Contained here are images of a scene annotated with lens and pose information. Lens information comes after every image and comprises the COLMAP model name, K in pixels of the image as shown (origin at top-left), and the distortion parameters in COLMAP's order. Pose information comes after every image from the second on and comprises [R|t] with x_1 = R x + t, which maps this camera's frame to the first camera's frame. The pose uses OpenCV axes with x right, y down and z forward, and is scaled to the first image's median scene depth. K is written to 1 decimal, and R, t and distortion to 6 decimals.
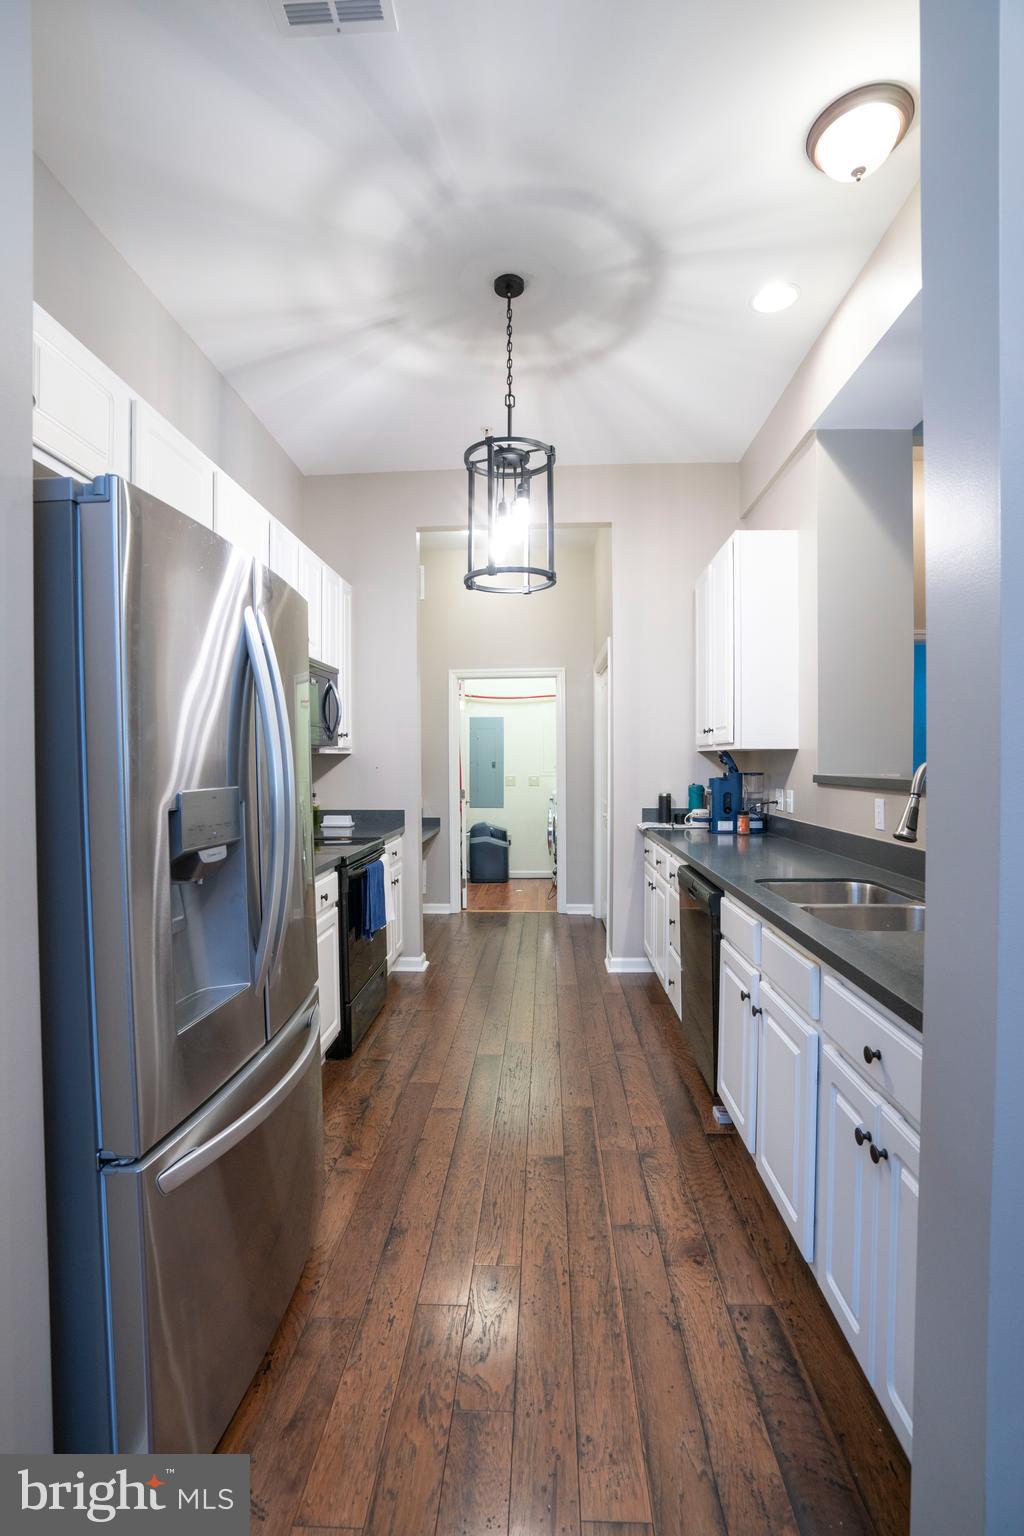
lens RADIAL K [[710.1, 0, 511.5], [0, 710.1, 774.0], [0, 0, 1]] dist [-0.063352, 0.025987]
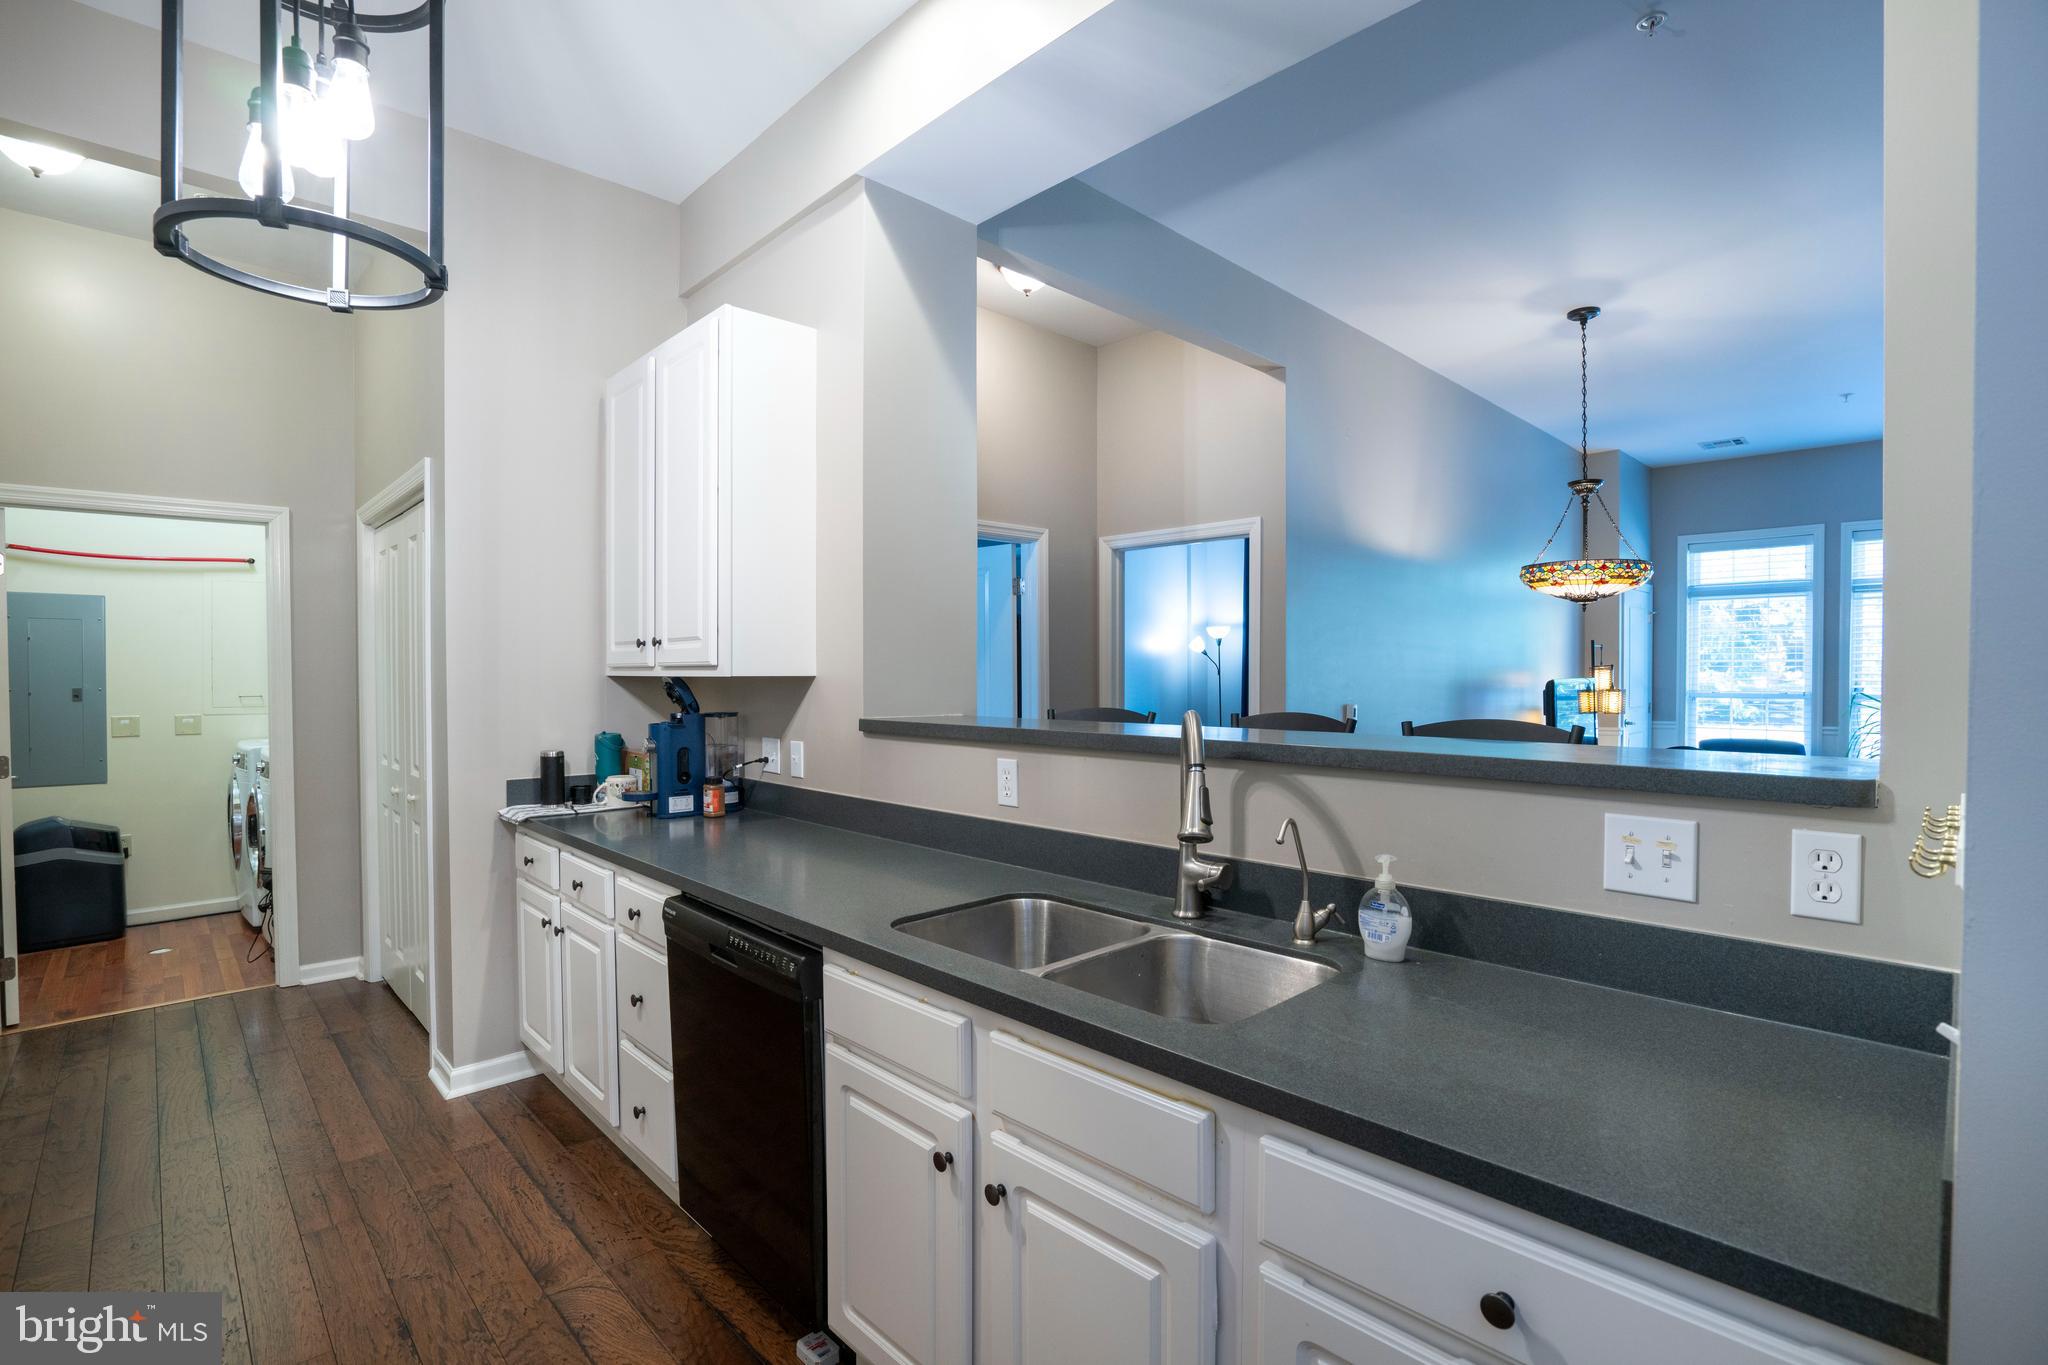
lens RADIAL K [[946.8, 0, 1020.0], [0, 946.8, 688.3], [0, 0, 1]] dist [-0.063352, 0.025987]
pose [[0.687537, -0.011806, 0.726053, -0.072347], [0.013939, 0.999898, 0.003059, -0.022211], [-0.726015, 0.008018, 0.687632, 0.257375]]
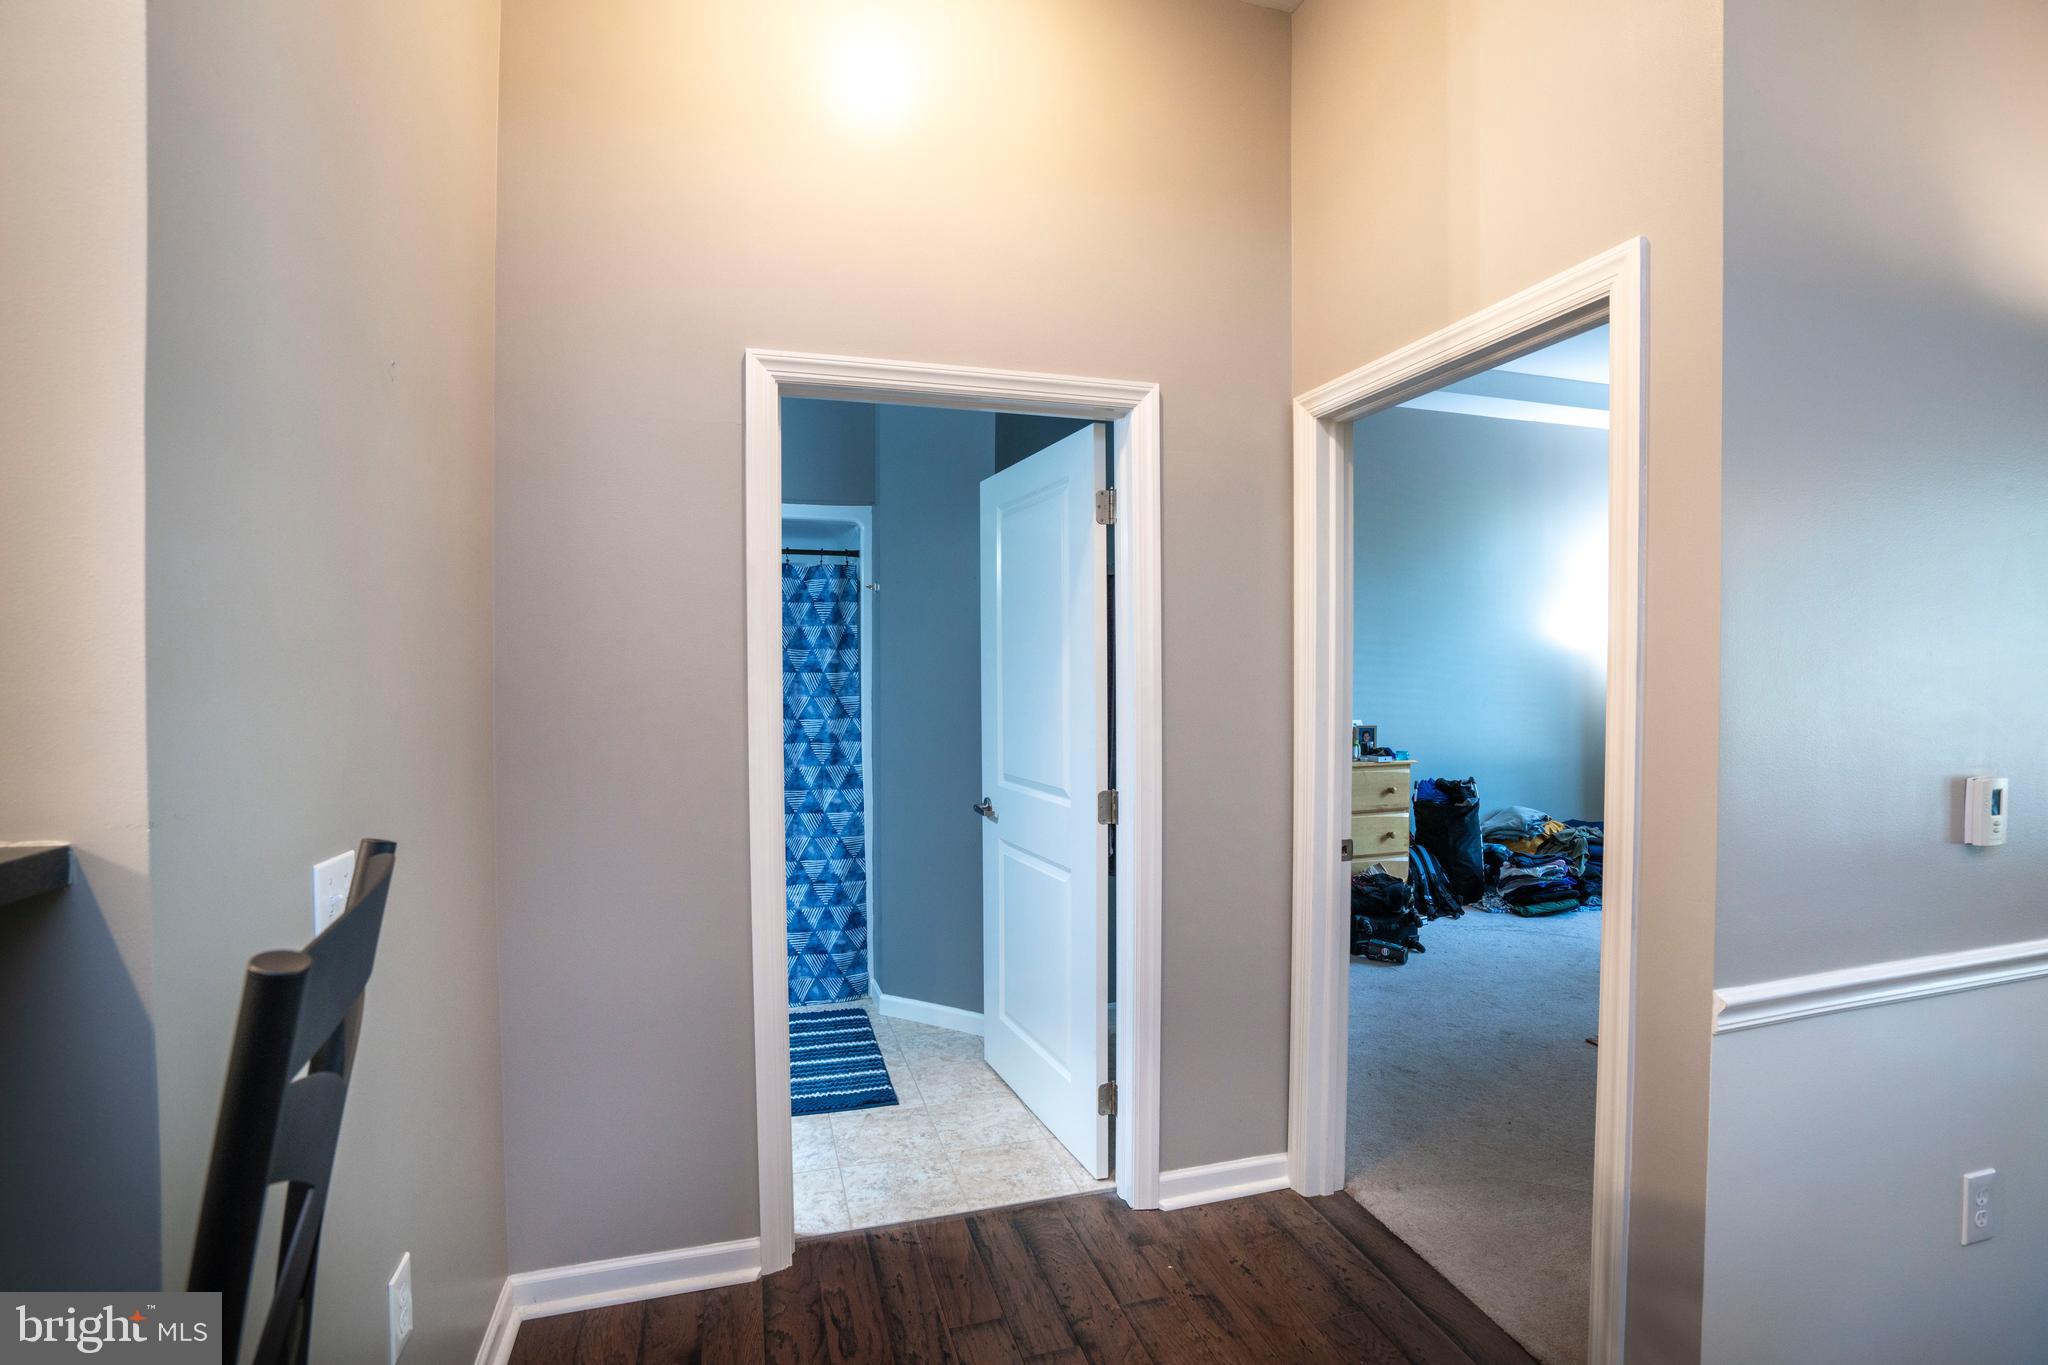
lens RADIAL K [[946.8, 0, 1020.0], [0, 946.8, 688.3], [0, 0, 1]] dist [-0.063352, 0.025987]
pose [[0.941843, -0.007460, 0.335972, 0.596538], [0.006813, 0.999972, 0.003102, -0.035321], [-0.335986, -0.000633, 0.941867, 0.559165]]
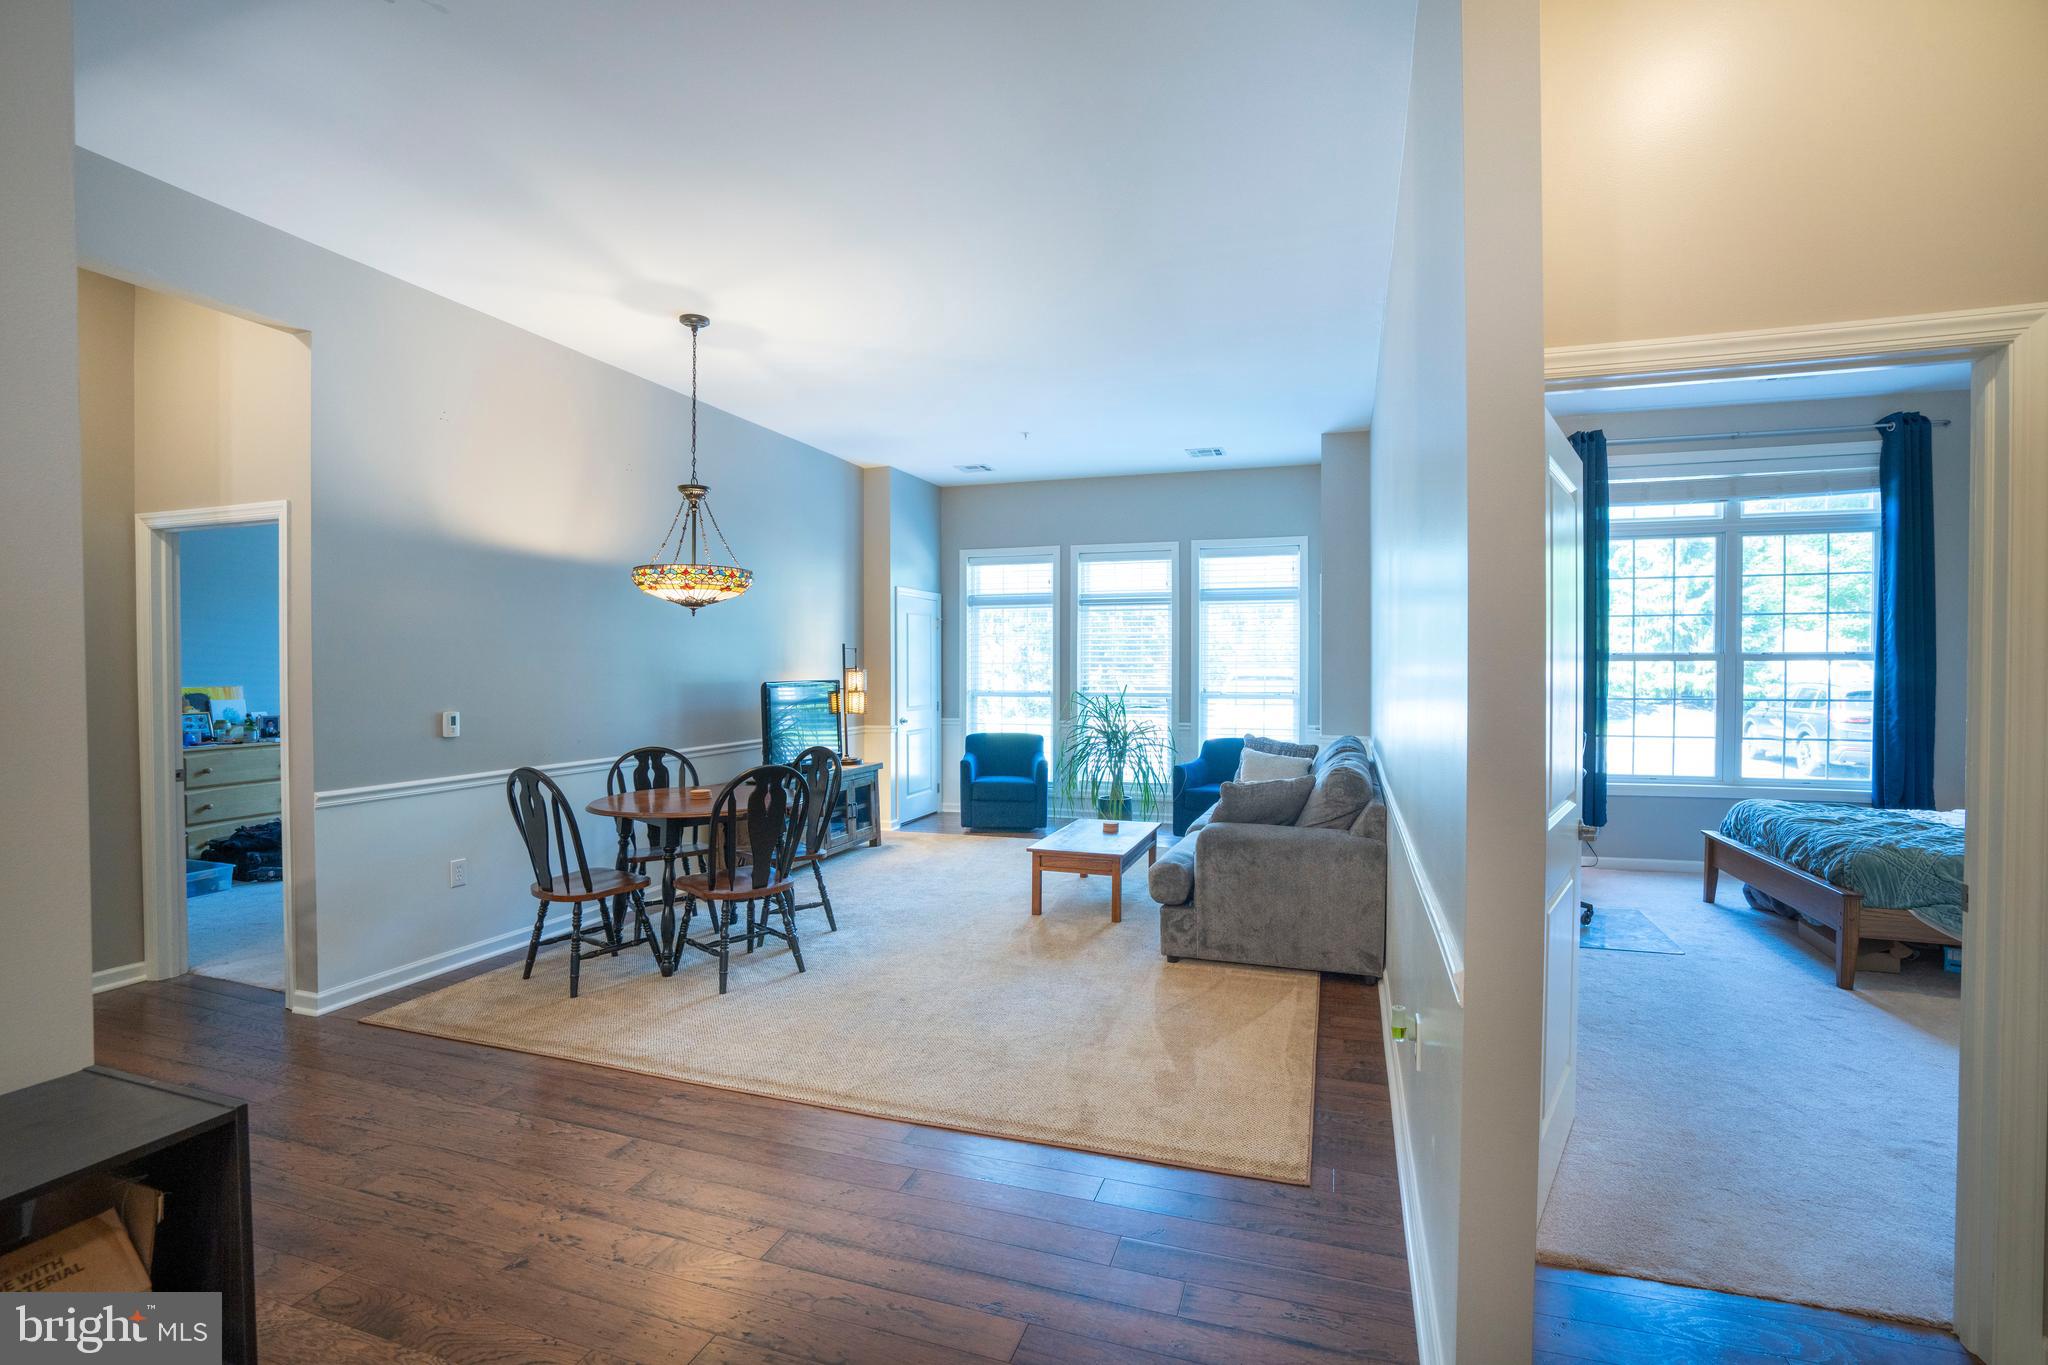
lens RADIAL K [[946.8, 0, 1020.0], [0, 946.8, 688.3], [0, 0, 1]] dist [-0.063352, 0.025987]
pose [[0.276521, -0.017327, 0.960852, 0.245203], [0.018600, 0.999747, 0.012676, -0.021132], [-0.960828, 0.014367, 0.276773, -0.192958]]
